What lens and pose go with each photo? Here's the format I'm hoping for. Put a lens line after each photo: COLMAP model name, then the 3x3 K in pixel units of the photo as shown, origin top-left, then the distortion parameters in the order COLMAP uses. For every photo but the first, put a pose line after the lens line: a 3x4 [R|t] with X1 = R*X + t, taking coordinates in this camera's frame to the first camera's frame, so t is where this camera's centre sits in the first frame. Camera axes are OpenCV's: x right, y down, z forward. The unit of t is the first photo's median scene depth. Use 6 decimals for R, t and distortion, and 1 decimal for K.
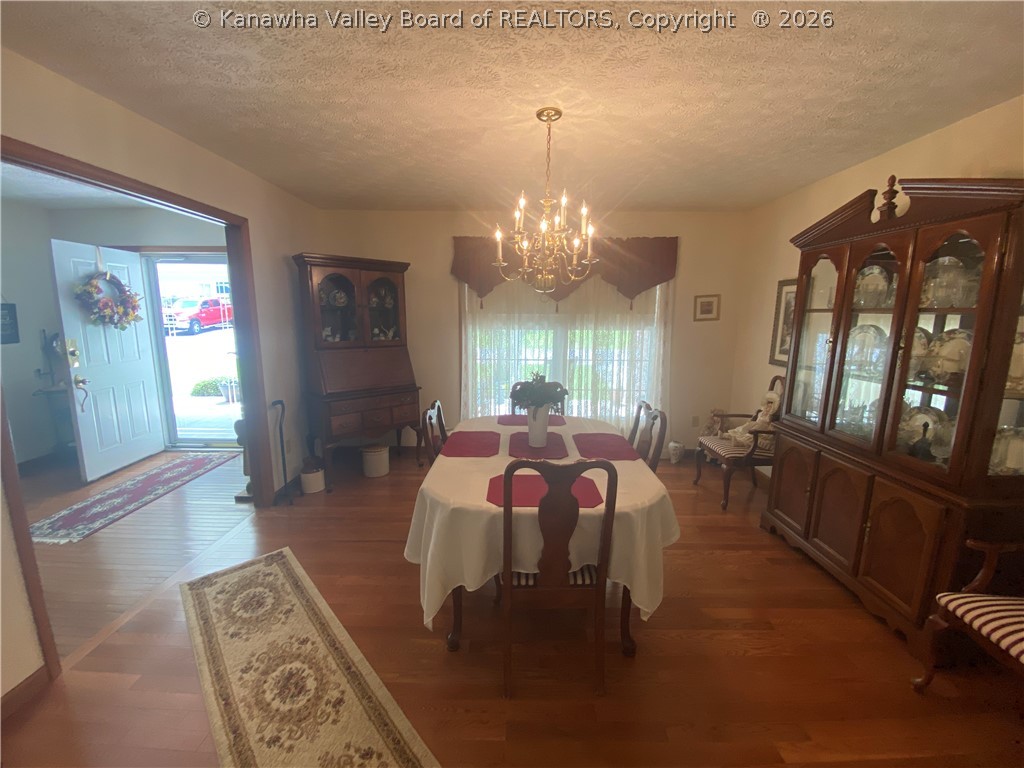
lens RADIAL K [[421.6, 0, 512.0], [0, 421.6, 384.0], [0, 0, 1]] dist [0.023845, -0.020264]
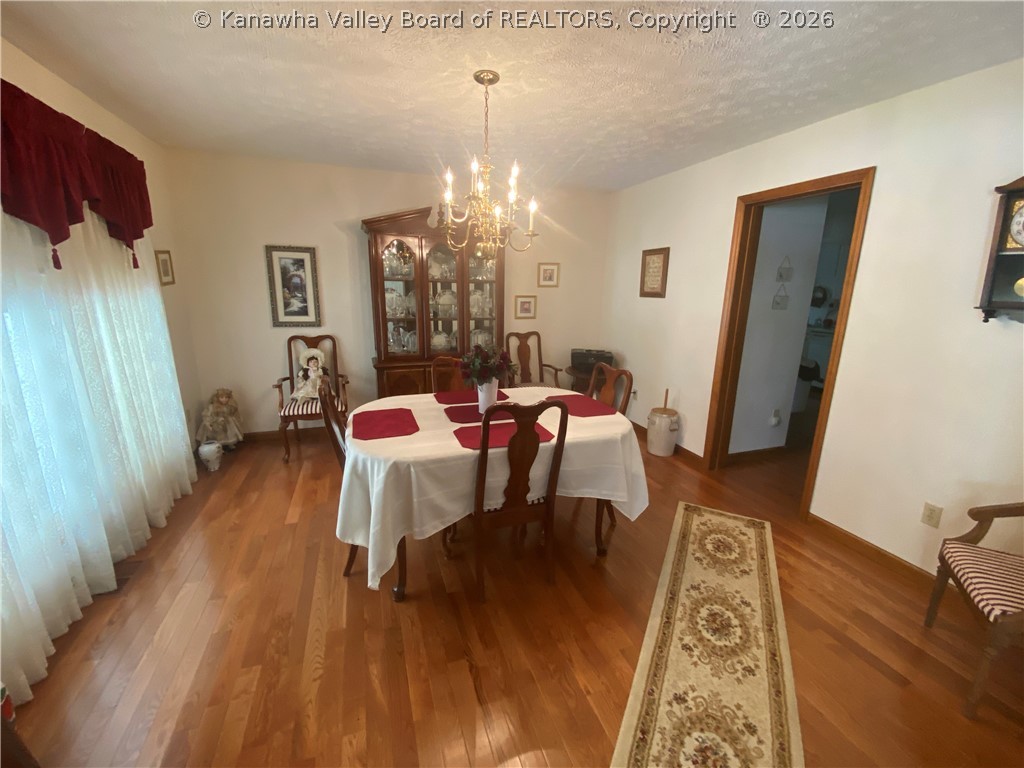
lens RADIAL K [[421.6, 0, 512.0], [0, 421.6, 384.0], [0, 0, 1]] dist [0.023845, -0.020264]
pose [[-0.352621, -0.229638, 0.907152, -1.053669], [0.139435, 0.945705, 0.293597, -0.255689], [-0.925320, 0.230017, -0.301456, 1.490379]]
